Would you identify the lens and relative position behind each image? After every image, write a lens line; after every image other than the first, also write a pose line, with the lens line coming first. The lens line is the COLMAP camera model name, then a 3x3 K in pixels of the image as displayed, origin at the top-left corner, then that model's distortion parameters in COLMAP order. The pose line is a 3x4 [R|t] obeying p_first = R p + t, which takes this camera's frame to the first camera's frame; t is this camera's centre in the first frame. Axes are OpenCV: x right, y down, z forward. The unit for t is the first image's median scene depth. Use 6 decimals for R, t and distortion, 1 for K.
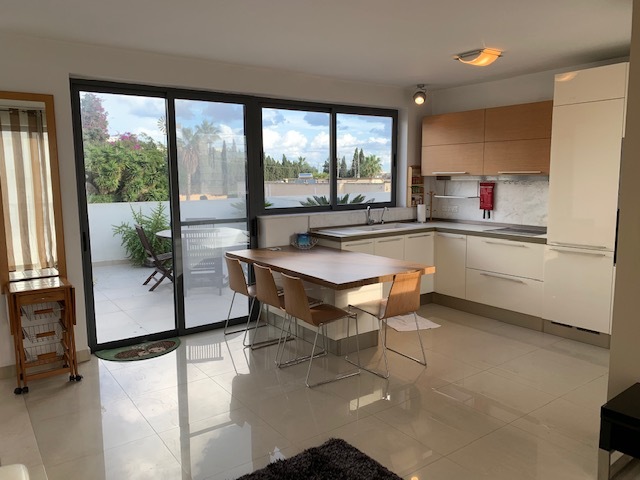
lens RADIAL K [[482.7, 0, 318.5], [0, 482.7, 237.6], [0, 0, 1]] dist [0.005591, 0.003396]
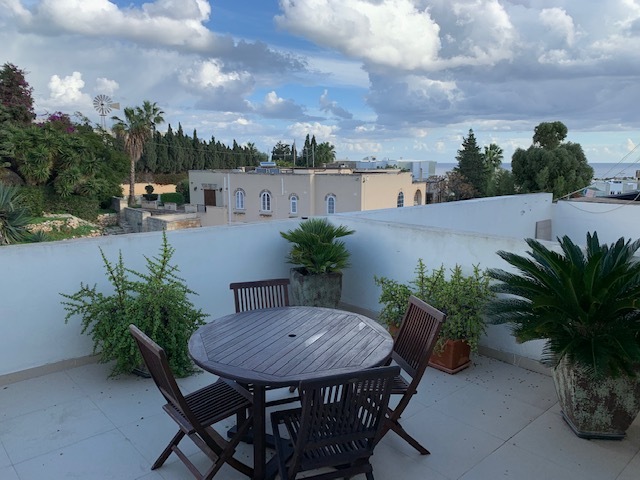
lens RADIAL K [[482.7, 0, 322.0], [0, 482.7, 242.5], [0, 0, 1]] dist [0.005591, 0.003396]
pose [[0.992480, -0.010426, 0.121959, -0.042417], [0.005727, 0.999230, 0.038819, -0.018378], [-0.122270, -0.037828, 0.991776, 0.091085]]
